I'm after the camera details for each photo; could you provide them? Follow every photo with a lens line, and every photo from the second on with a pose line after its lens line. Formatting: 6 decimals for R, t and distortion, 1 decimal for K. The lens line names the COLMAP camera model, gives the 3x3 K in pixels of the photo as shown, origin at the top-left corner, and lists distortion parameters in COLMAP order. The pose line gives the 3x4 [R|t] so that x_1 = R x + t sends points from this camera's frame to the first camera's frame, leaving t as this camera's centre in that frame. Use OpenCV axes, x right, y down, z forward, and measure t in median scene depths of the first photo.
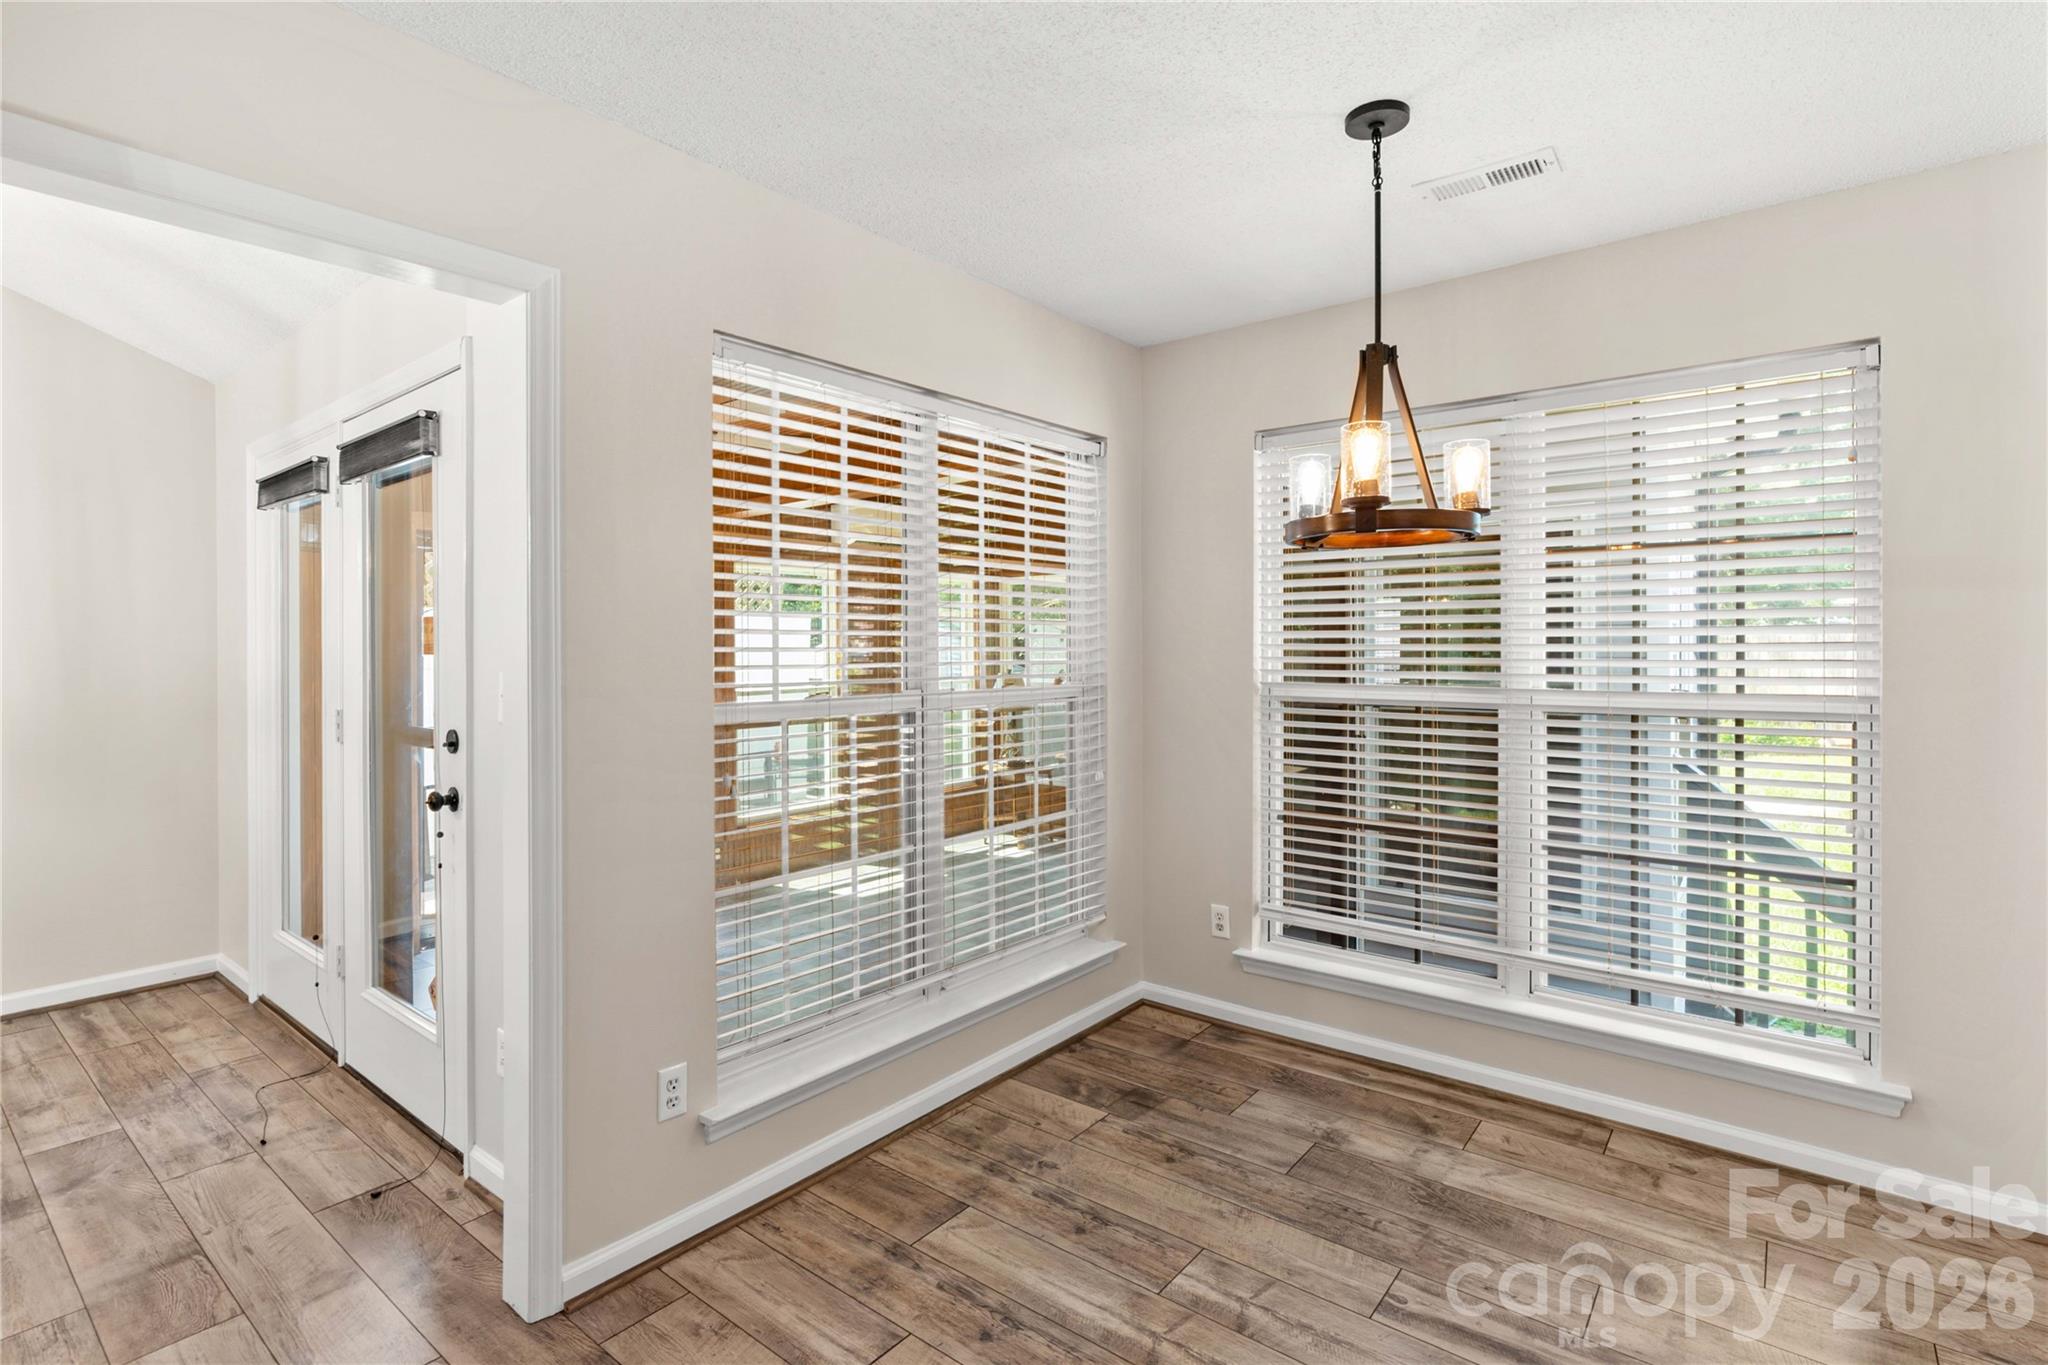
lens RADIAL K [[955.3, 0, 986.0], [0, 955.3, 640.6], [0, 0, 1]] dist [-0.004675, -0.000427]
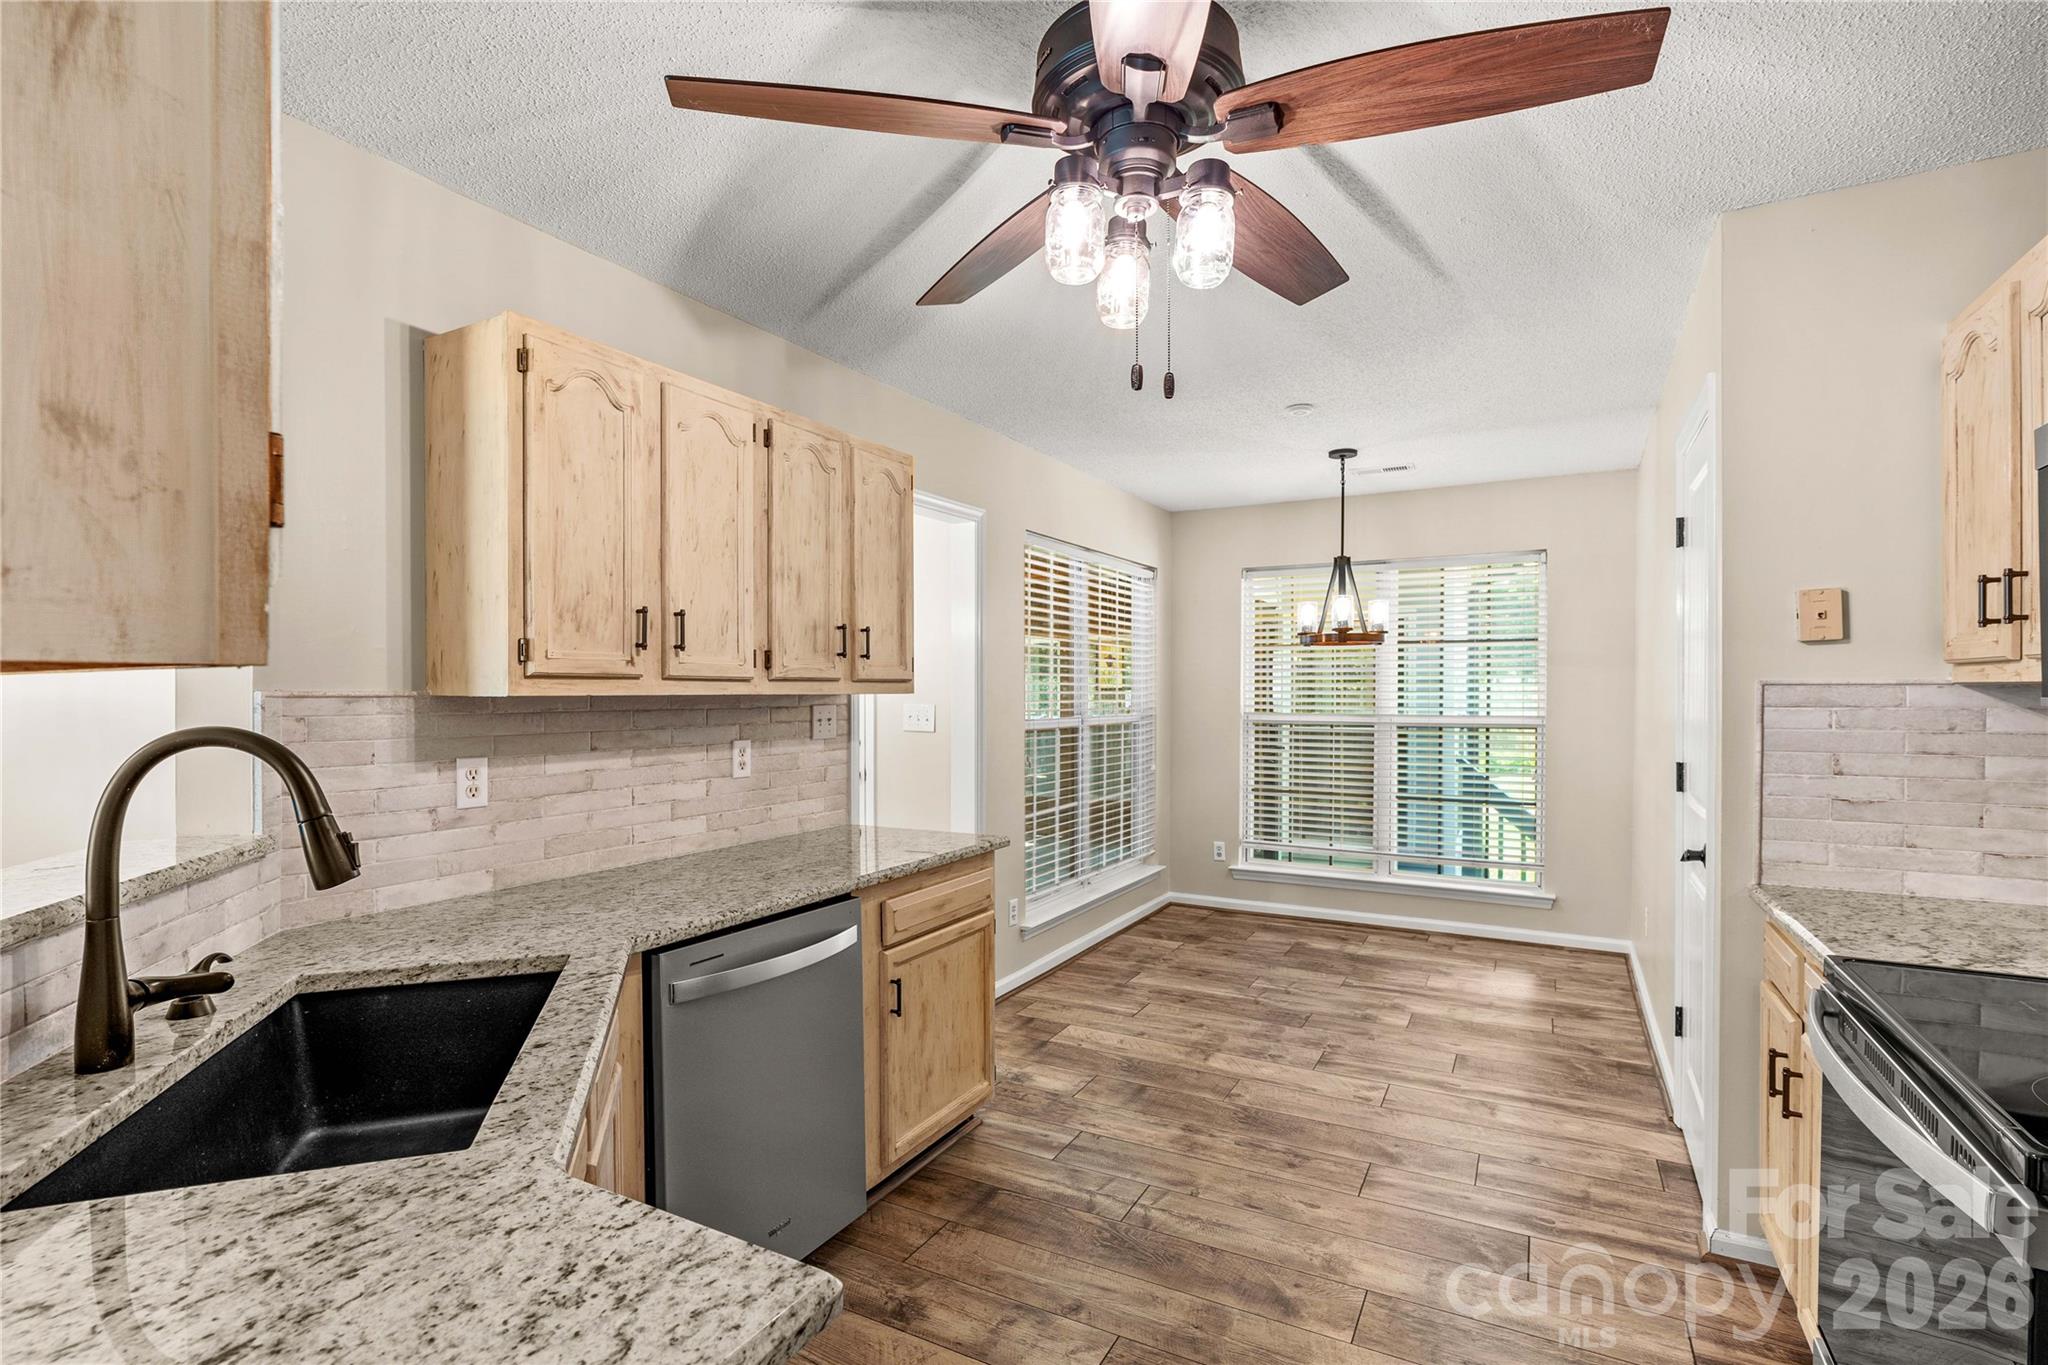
lens RADIAL K [[898.8, 0, 1024.0], [0, 898.8, 682.5], [0, 0, 1]] dist [-0.000337, 0.000052]
pose [[0.983118, 0.004487, 0.182917, -0.520781], [-0.004191, 0.999989, -0.002005, -0.006537], [-0.182924, 0.001205, 0.983126, -0.691319]]
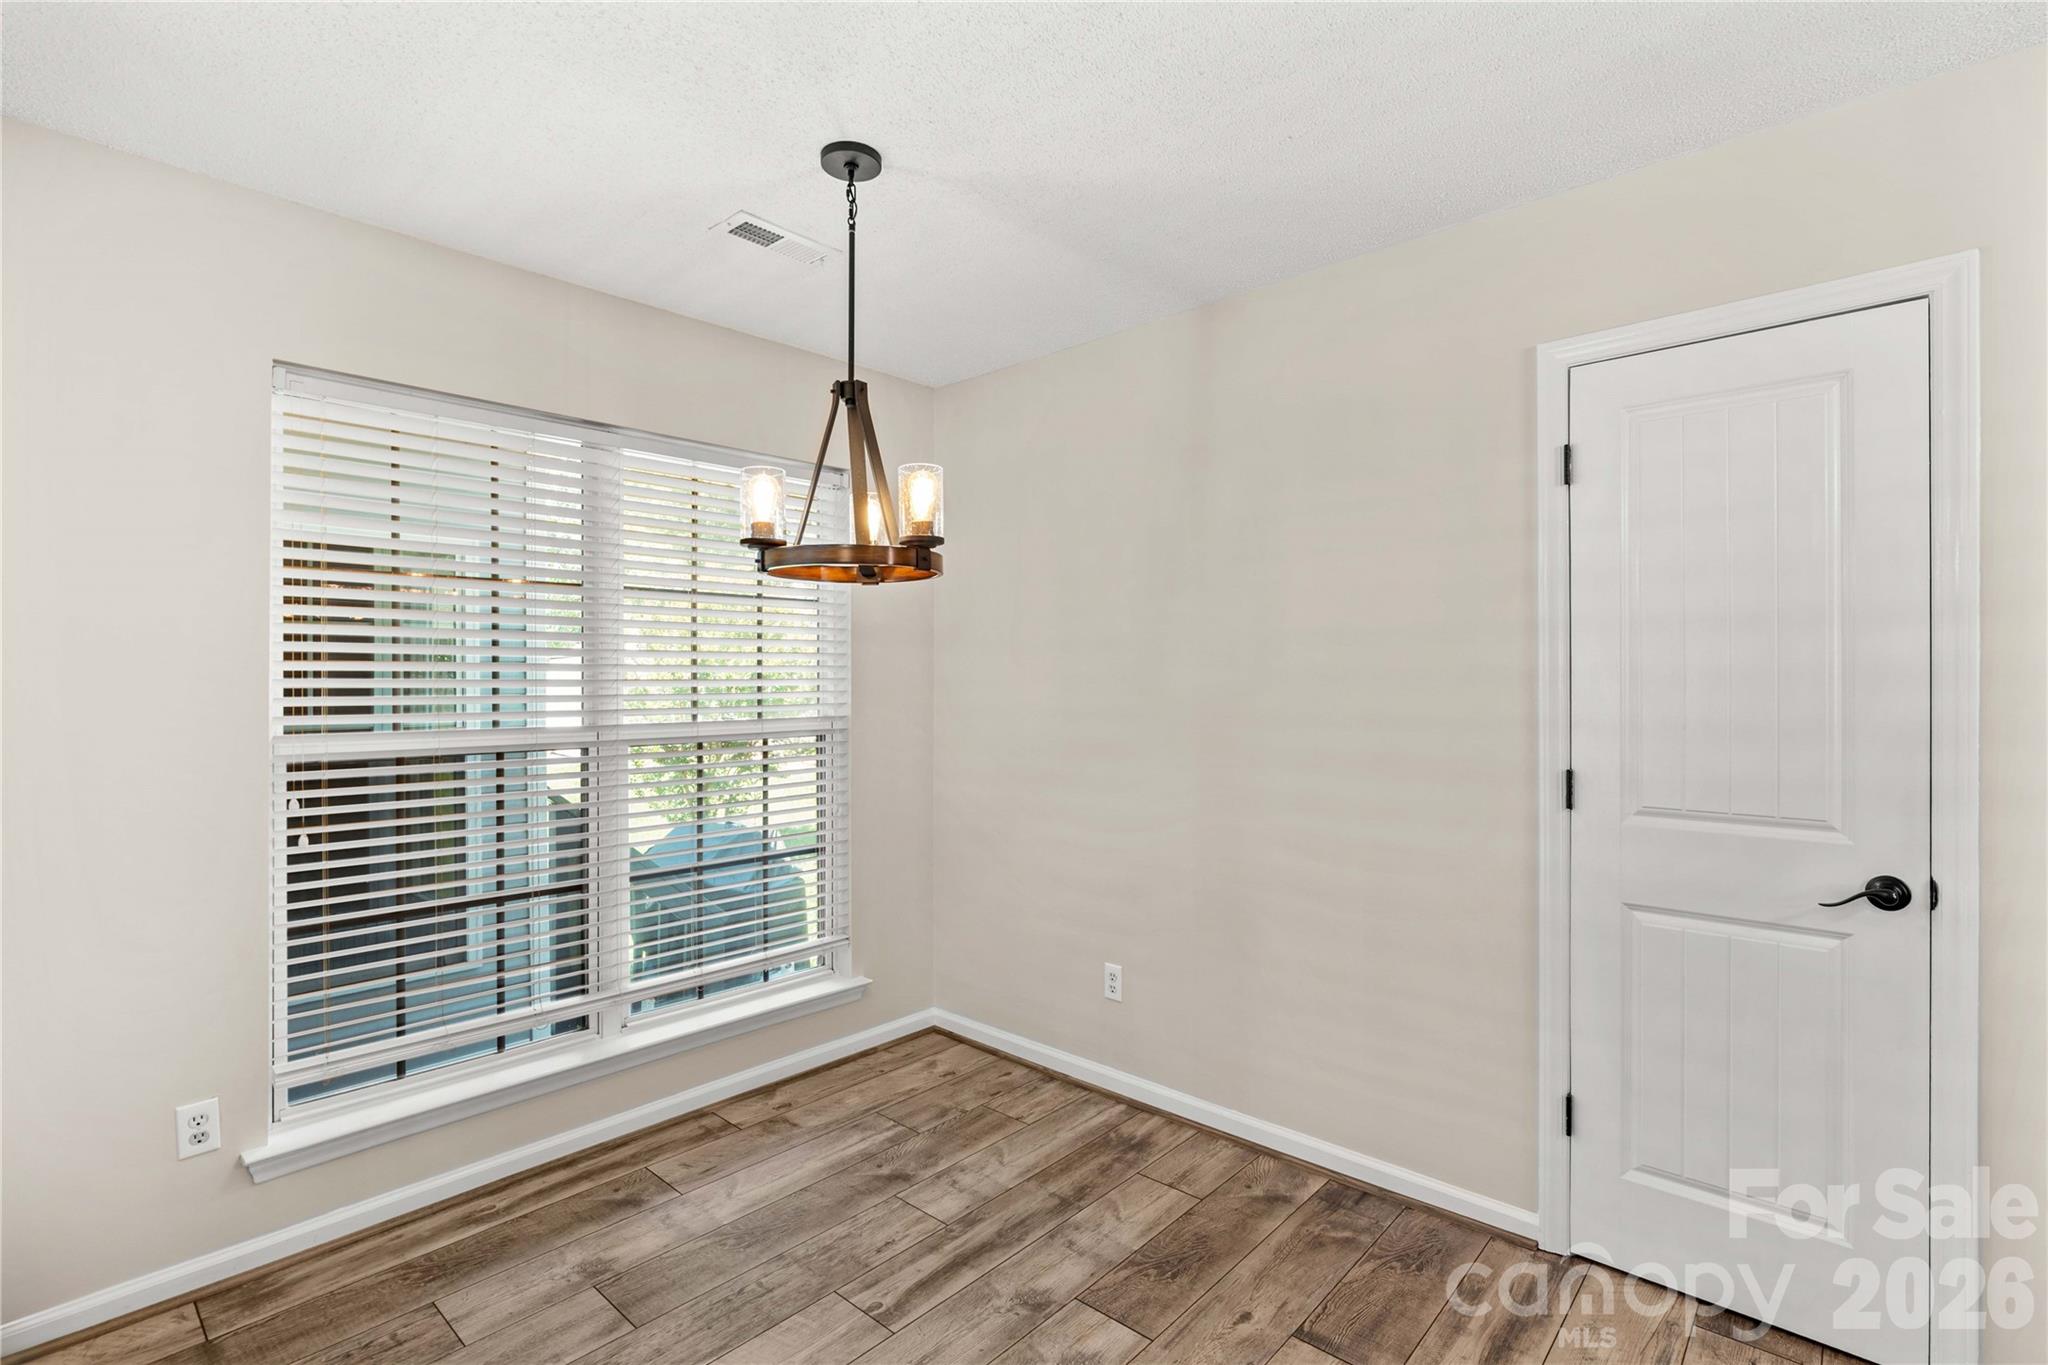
lens RADIAL K [[939.5, 0, 1020.8], [0, 939.5, 674.8], [0, 0, 1]] dist [-0.011519, 0.001594]
pose [[0.058654, 0.010504, 0.998223, -0.427719], [-0.002982, 0.999942, -0.010347, 0.007833], [-0.998274, -0.002370, 0.058682, 0.571990]]
